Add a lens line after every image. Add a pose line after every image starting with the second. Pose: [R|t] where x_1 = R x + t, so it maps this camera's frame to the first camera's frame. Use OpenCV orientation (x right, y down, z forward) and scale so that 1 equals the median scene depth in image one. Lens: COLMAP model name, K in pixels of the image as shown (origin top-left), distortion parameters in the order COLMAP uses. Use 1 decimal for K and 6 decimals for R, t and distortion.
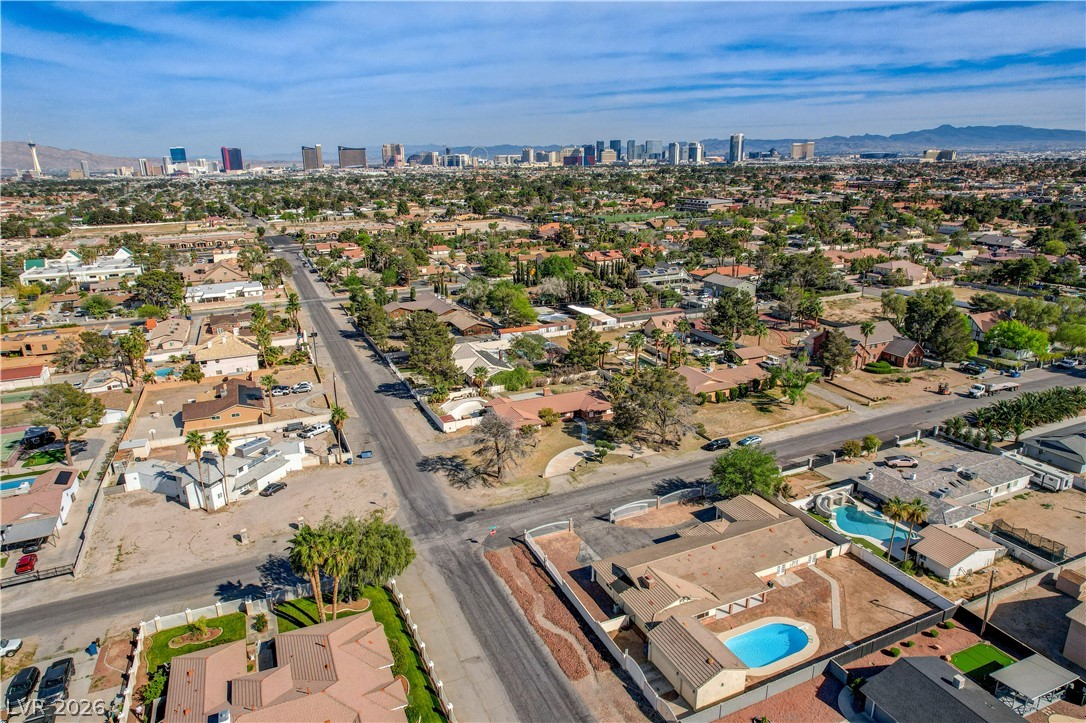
lens RADIAL K [[696.9, 0, 543.0], [0, 696.9, 361.5], [0, 0, 1]] dist [-0.075188, 0.067922]
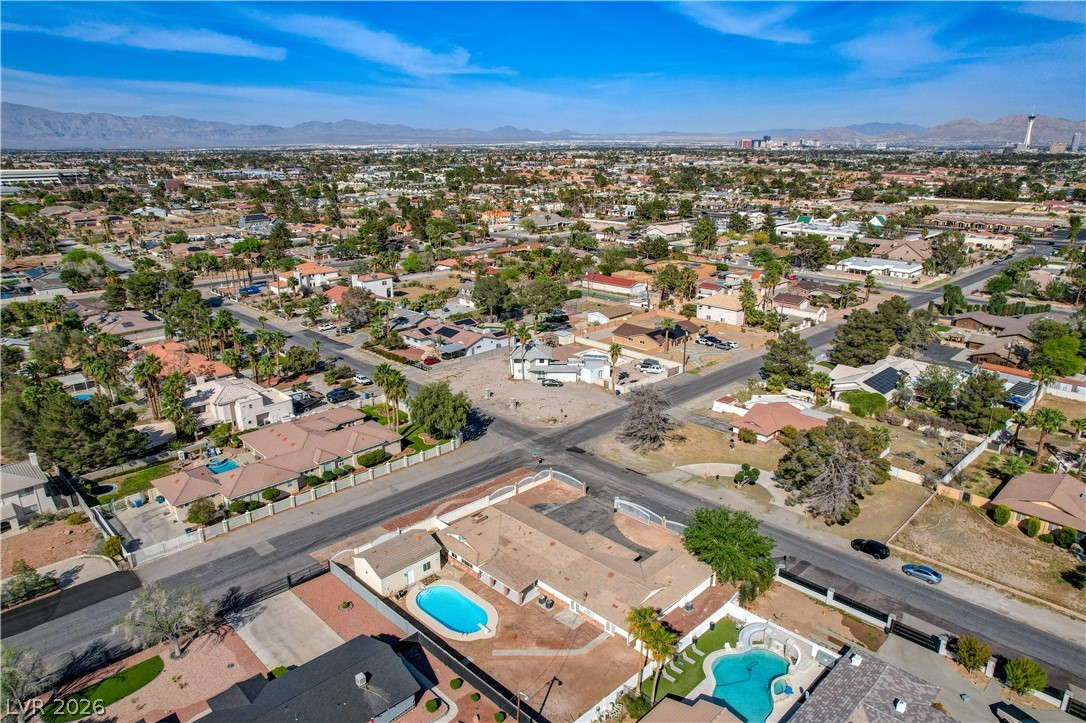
lens RADIAL K [[717.9, 0, 543.0], [0, 717.9, 361.5], [0, 0, 1]] dist [-0.072480, 0.061439]
pose [[0.344995, 0.293694, -0.891472, 0.534417], [-0.268588, 0.940958, 0.206055, -0.087914], [0.899355, 0.168350, 0.403508, 0.271186]]
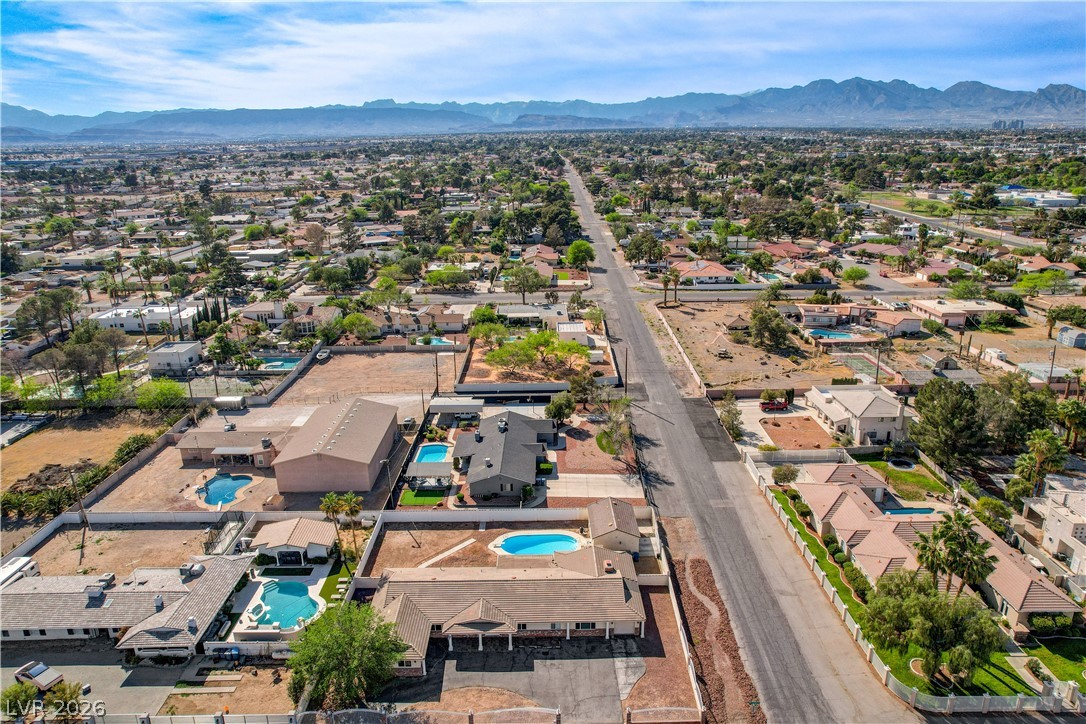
lens RADIAL K [[717.9, 0, 543.0], [0, 717.9, 362.0], [0, 0, 1]] dist [-0.072480, 0.061439]
pose [[-0.912323, -0.094502, 0.398416, -0.070448], [0.144614, 0.835937, 0.529429, -0.236421], [-0.383083, 0.540628, -0.748979, 0.775081]]
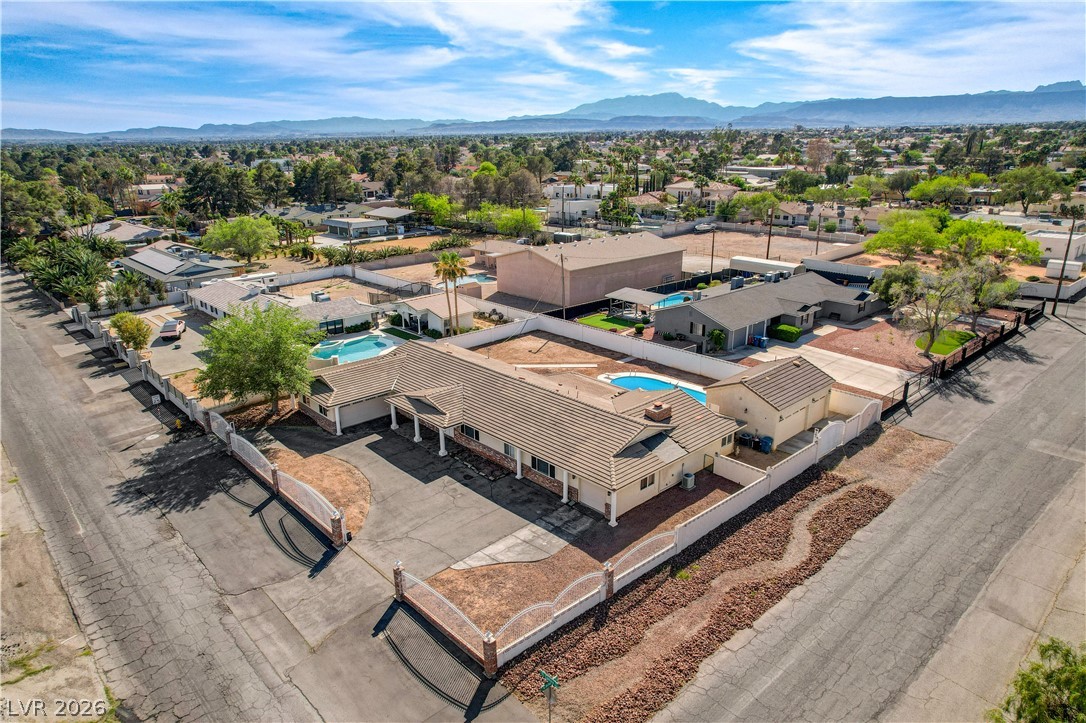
lens RADIAL K [[696.9, 0, 543.0], [0, 696.9, 361.5], [0, 0, 1]] dist [-0.075188, 0.067922]
pose [[-0.317066, -0.273178, 0.908209, -0.153269], [0.287643, 0.884813, 0.366561, 0.019809], [-0.903731, 0.377464, -0.201967, 0.552756]]
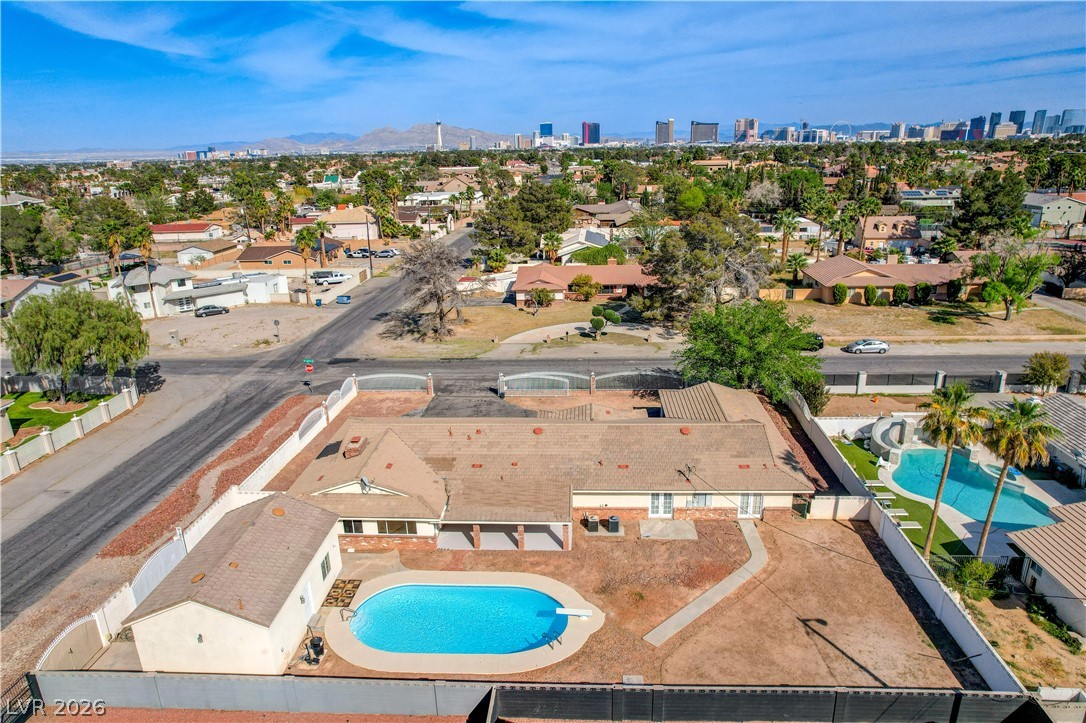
lens RADIAL K [[696.9, 0, 543.0], [0, 696.9, 361.5], [0, 0, 1]] dist [-0.075188, 0.067922]
pose [[0.883429, 0.136587, -0.448216, 0.238539], [-0.124462, 0.990611, 0.056560, 0.095034], [0.451733, 0.005819, 0.892134, 0.273371]]
